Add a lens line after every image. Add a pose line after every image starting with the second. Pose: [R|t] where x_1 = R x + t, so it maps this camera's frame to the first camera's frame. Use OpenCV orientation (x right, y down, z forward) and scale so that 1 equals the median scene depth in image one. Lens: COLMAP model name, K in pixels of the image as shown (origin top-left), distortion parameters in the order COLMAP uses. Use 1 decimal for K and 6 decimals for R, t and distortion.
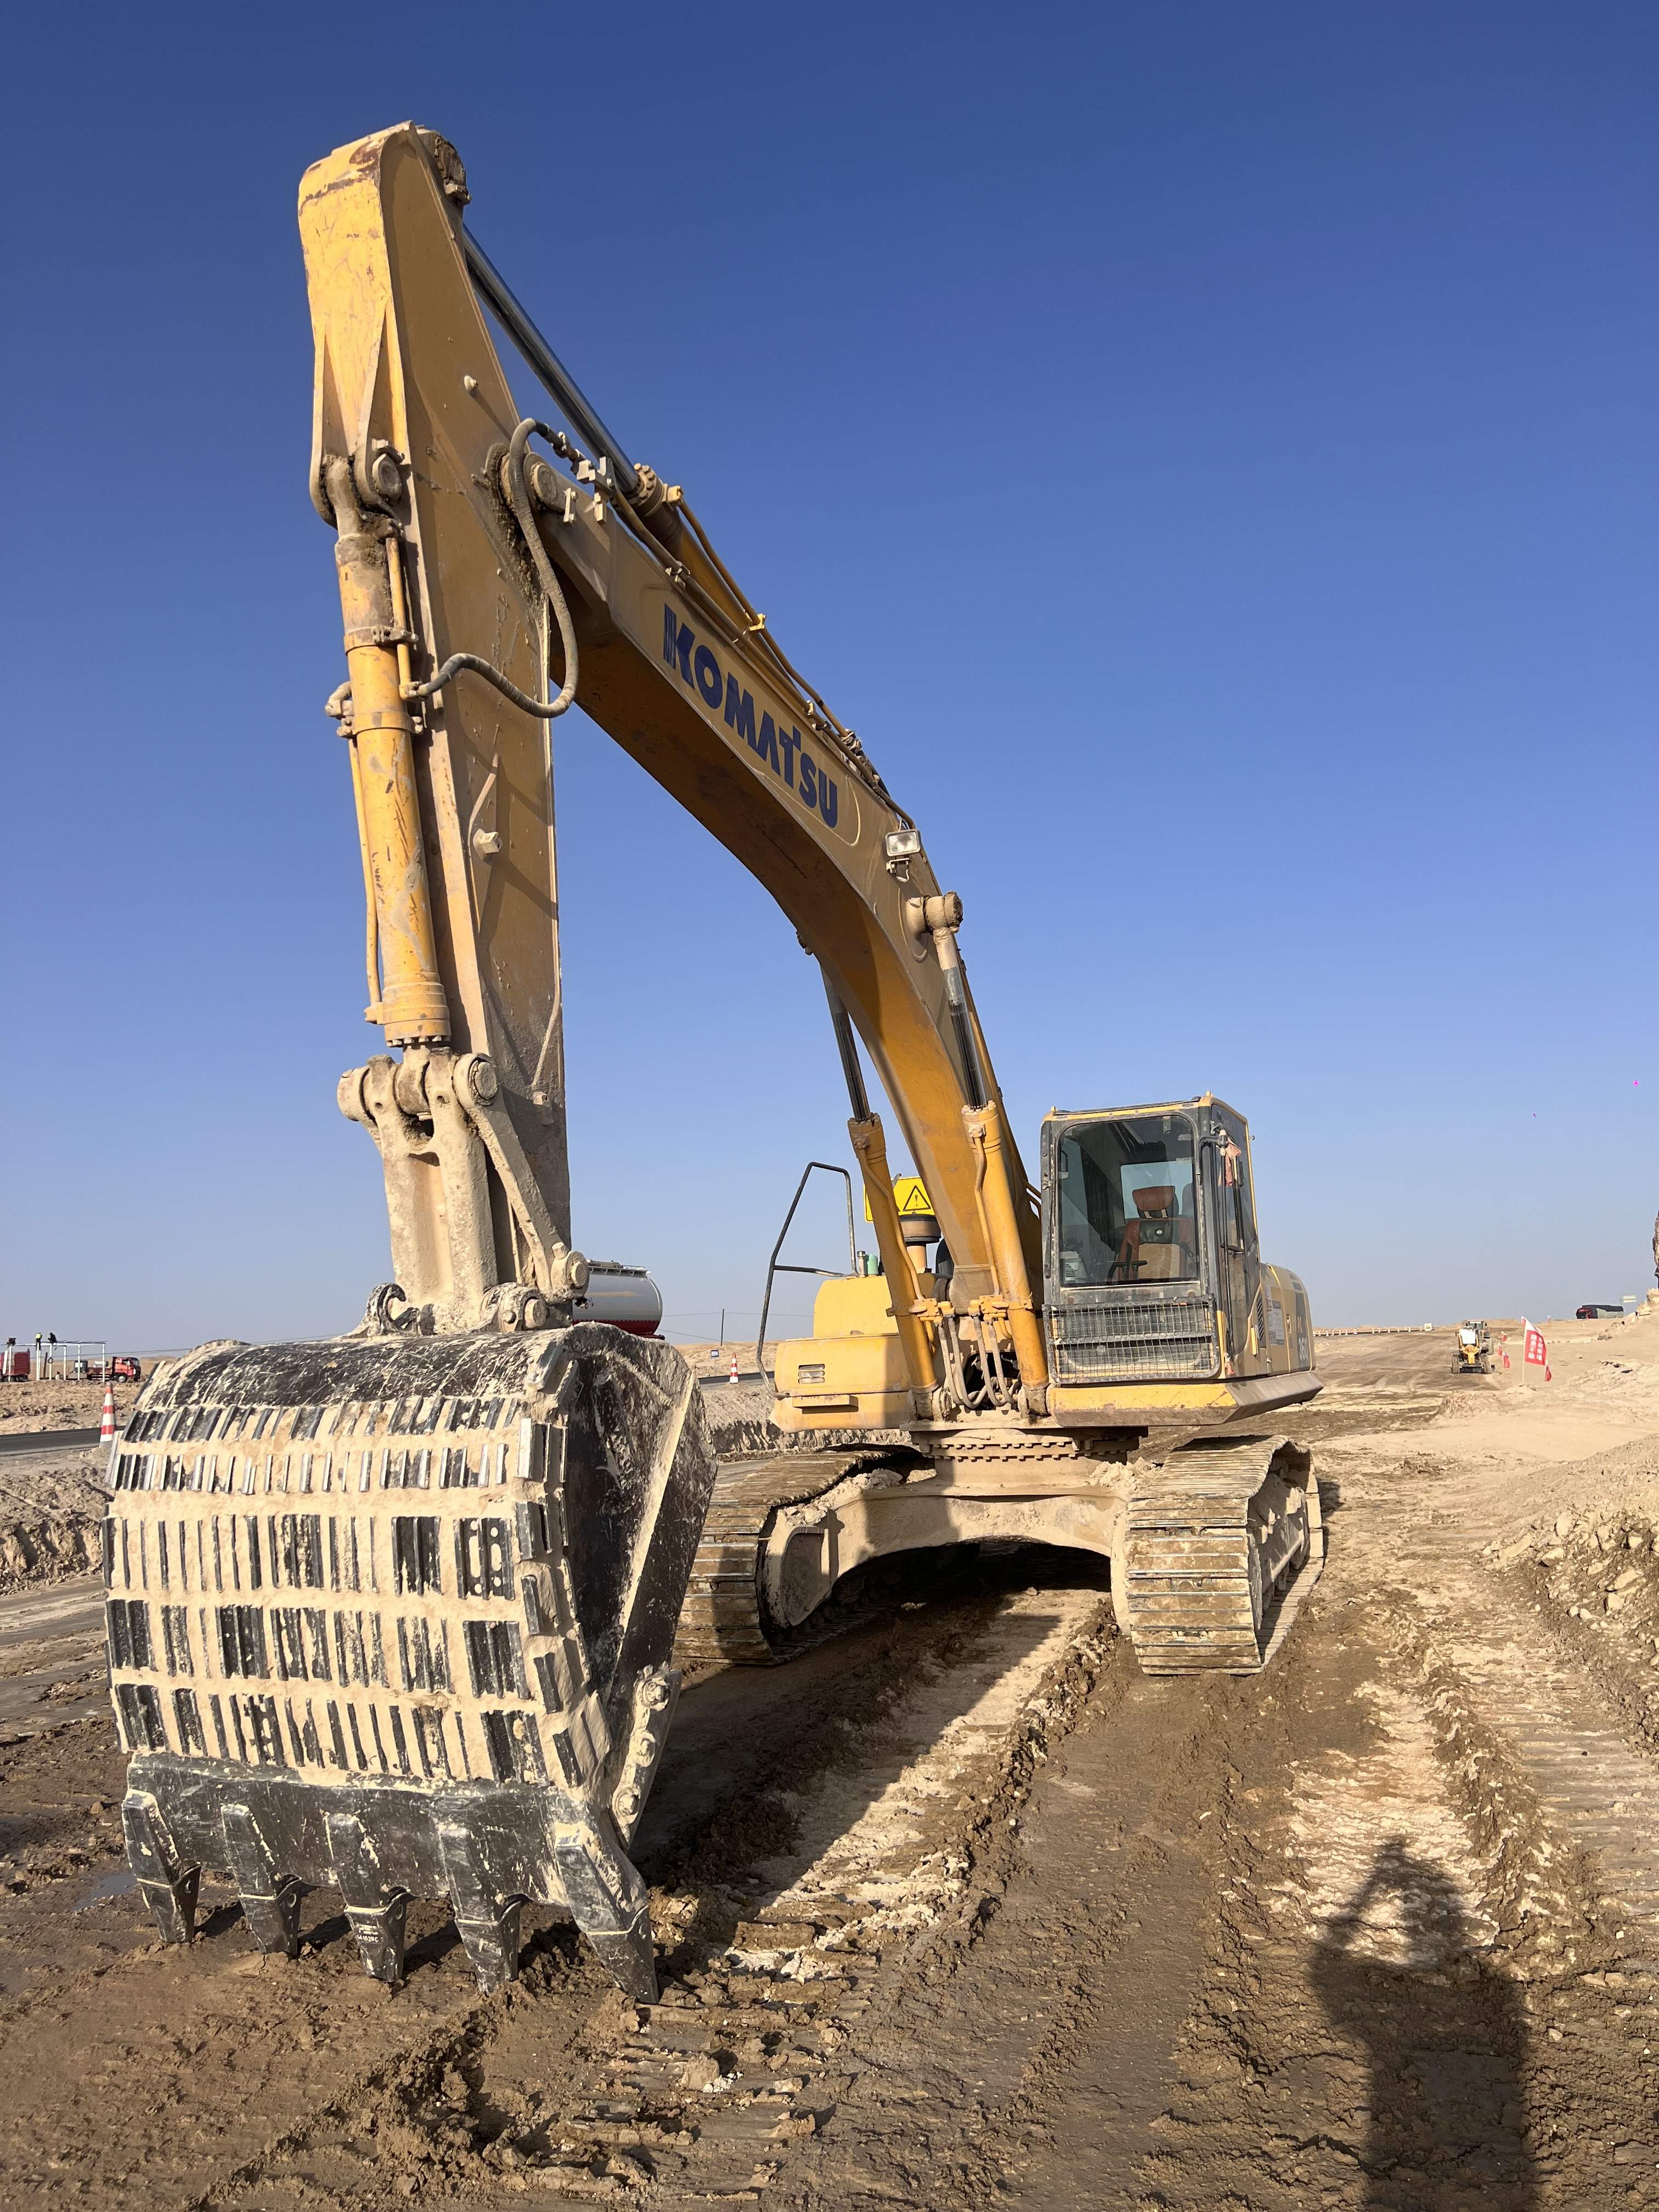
lens RADIAL K [[1660.4, 0, 809.8], [0, 1660.4, 1110.3], [0, 0, 1]] dist [0.061910, -0.044422]
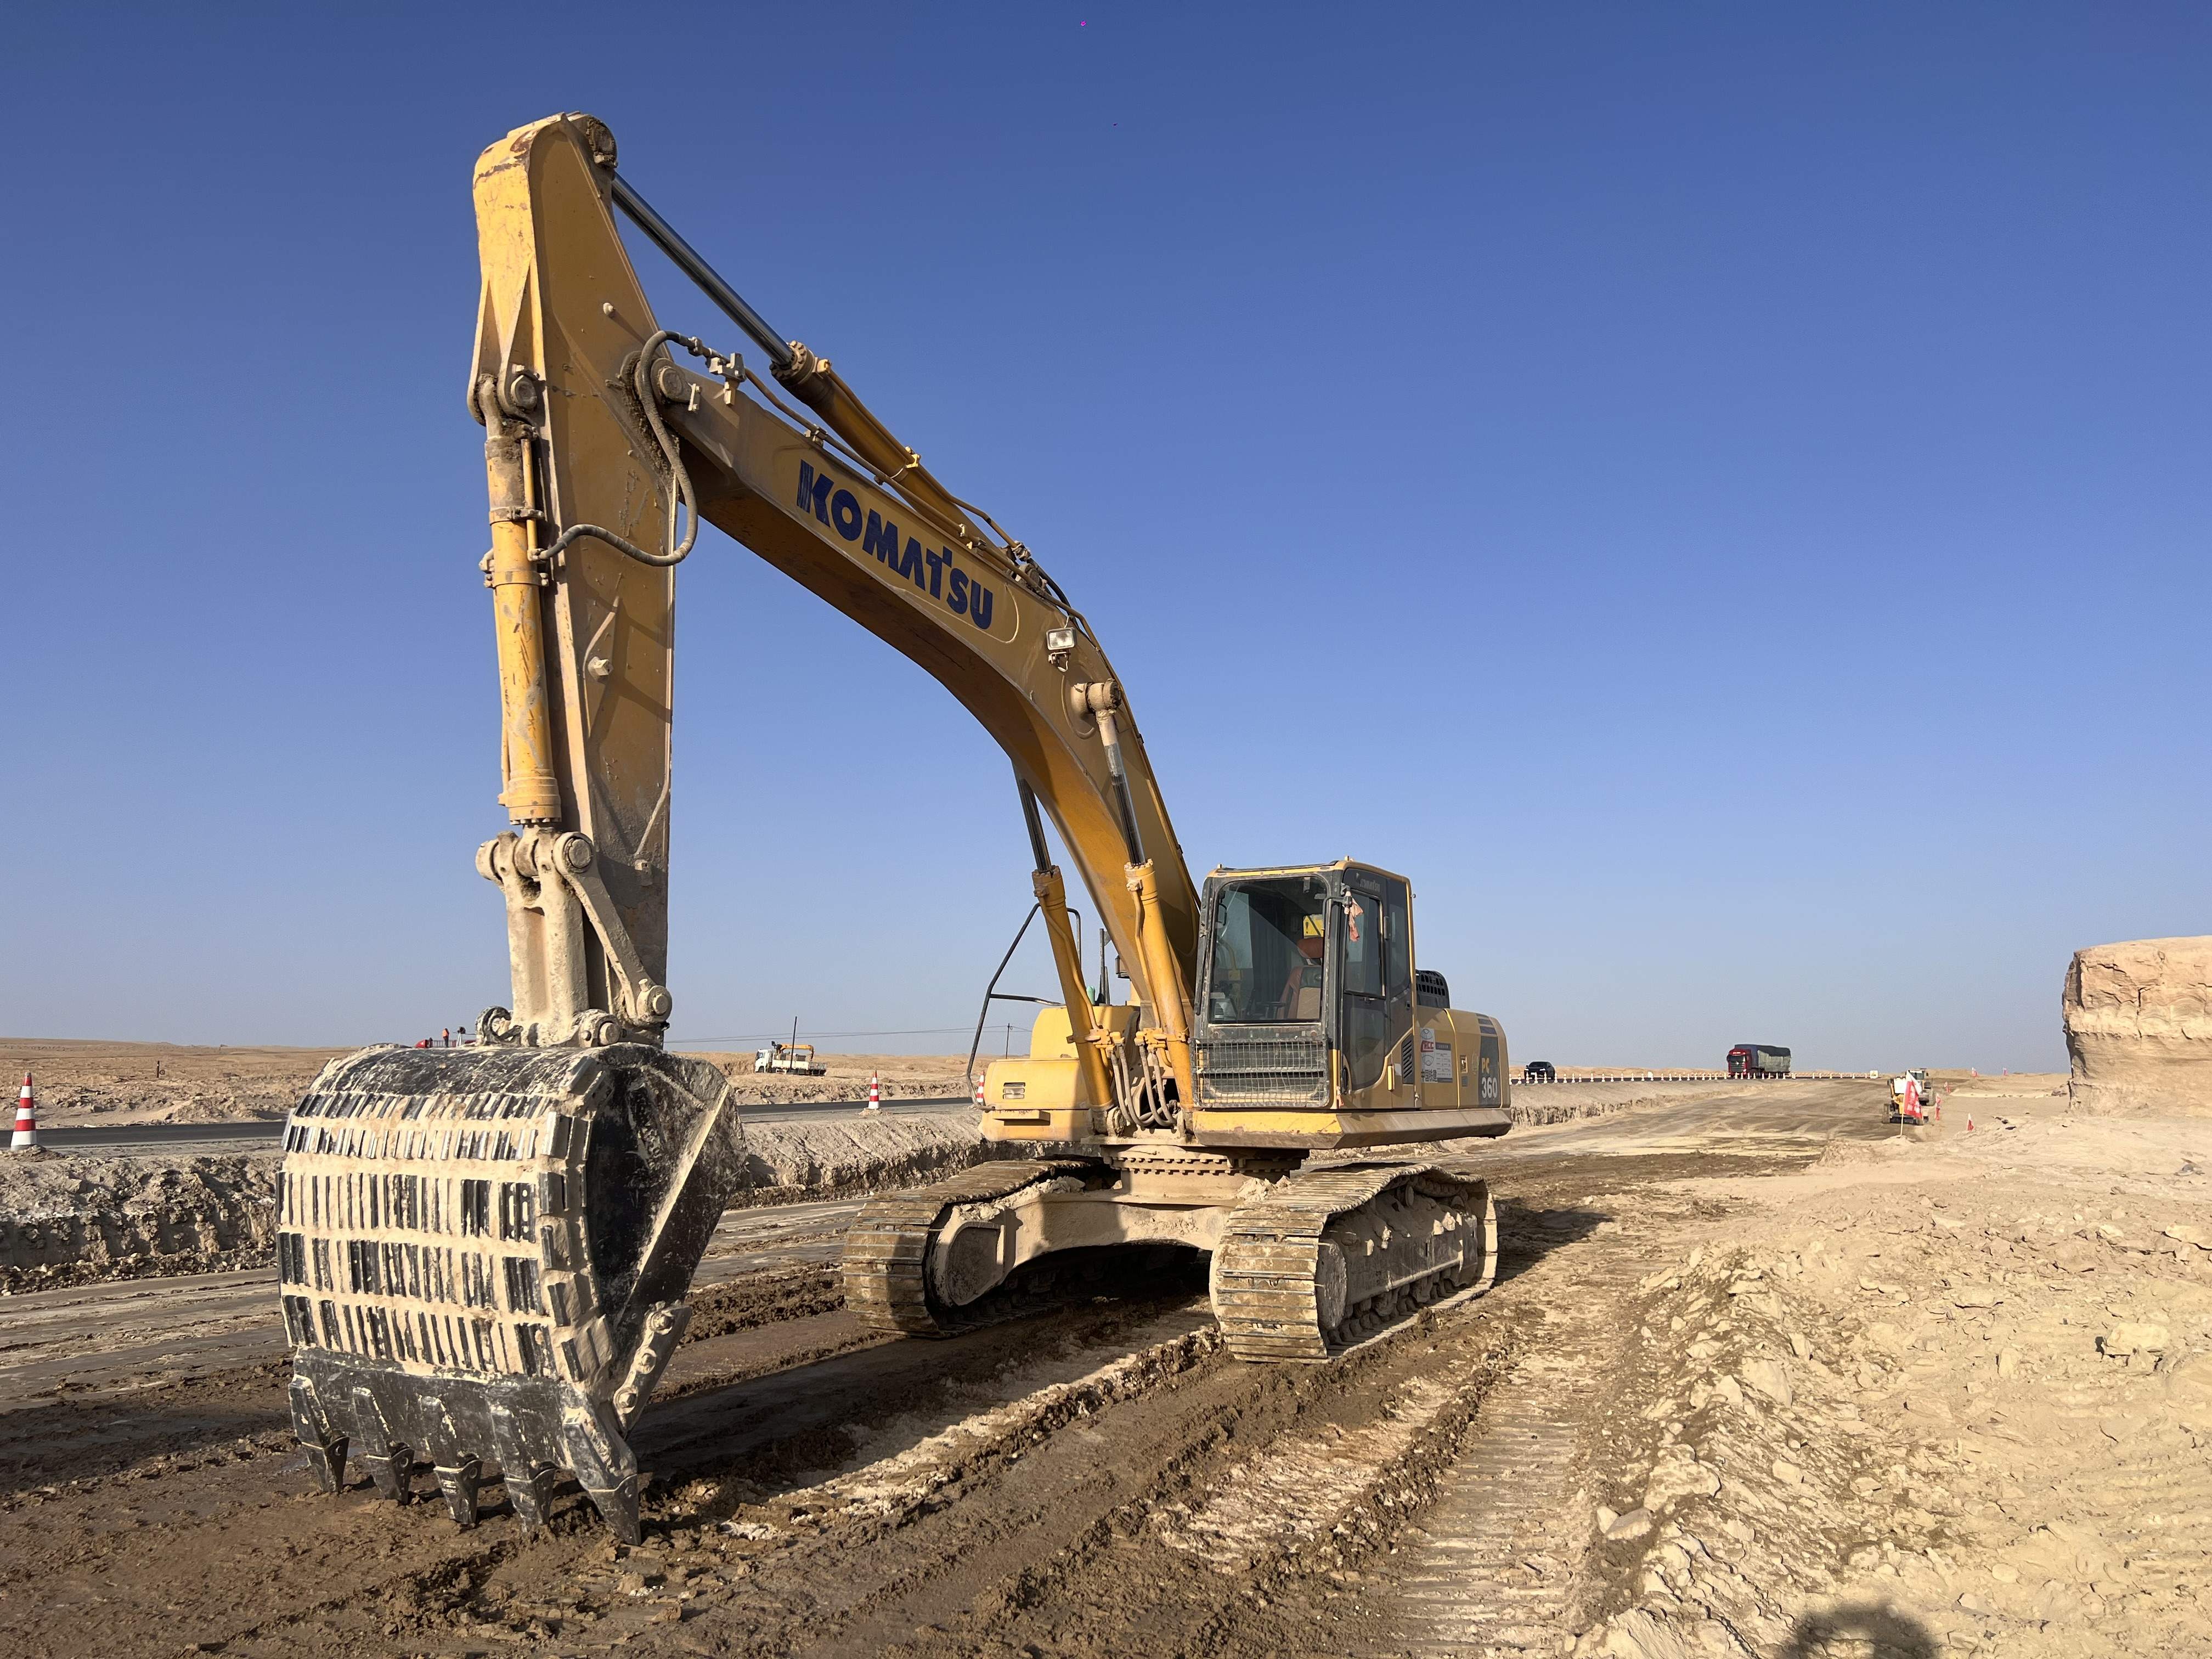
lens RADIAL K [[1660.4, 0, 1106.0], [0, 1660.4, 829.5], [0, 0, 1]] dist [0.061910, -0.044422]
pose [[0.995733, 0.030255, -0.087186, 0.324820], [-0.030157, 0.999542, 0.002444, -0.051575], [0.087220, 0.000196, 0.996189, -0.267716]]
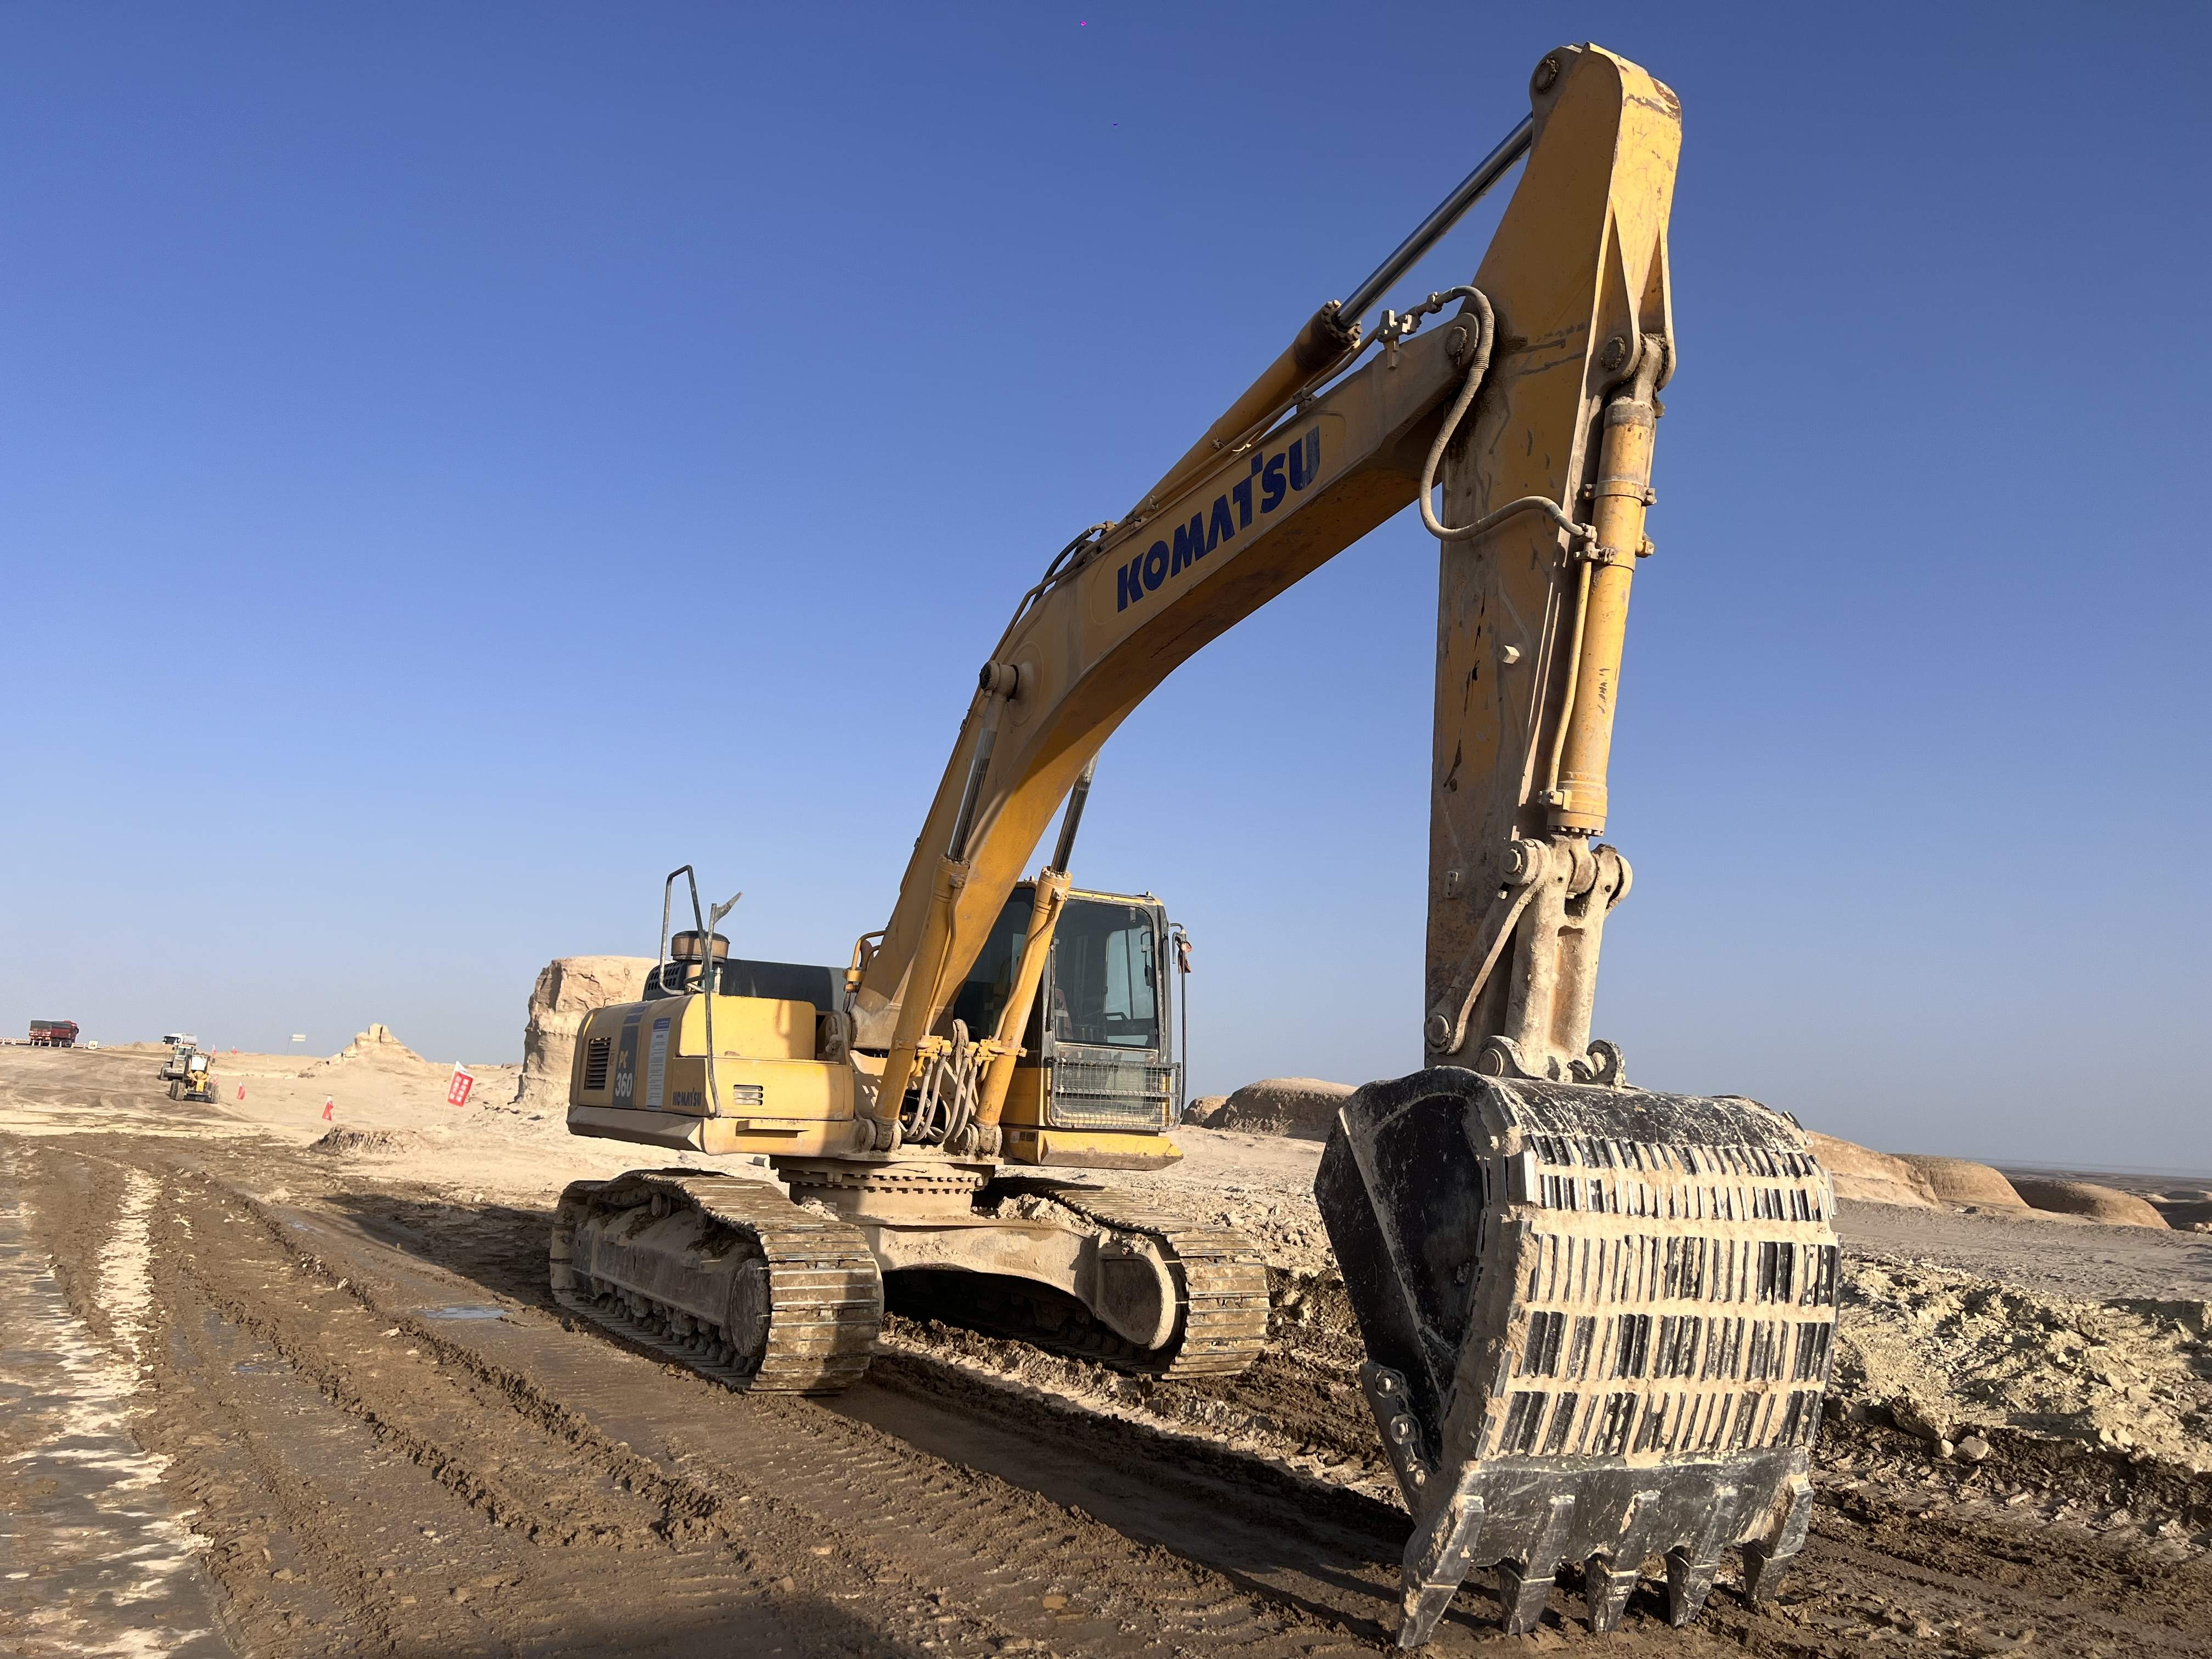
lens RADIAL K [[1660.4, 0, 1106.0], [0, 1660.4, 829.5], [0, 0, 1]] dist [0.061910, -0.044422]
pose [[0.597738, 0.208686, 0.774054, -1.335906], [-0.200465, 0.973760, -0.107725, 0.149510], [-0.776223, -0.090779, 0.623888, 0.528897]]
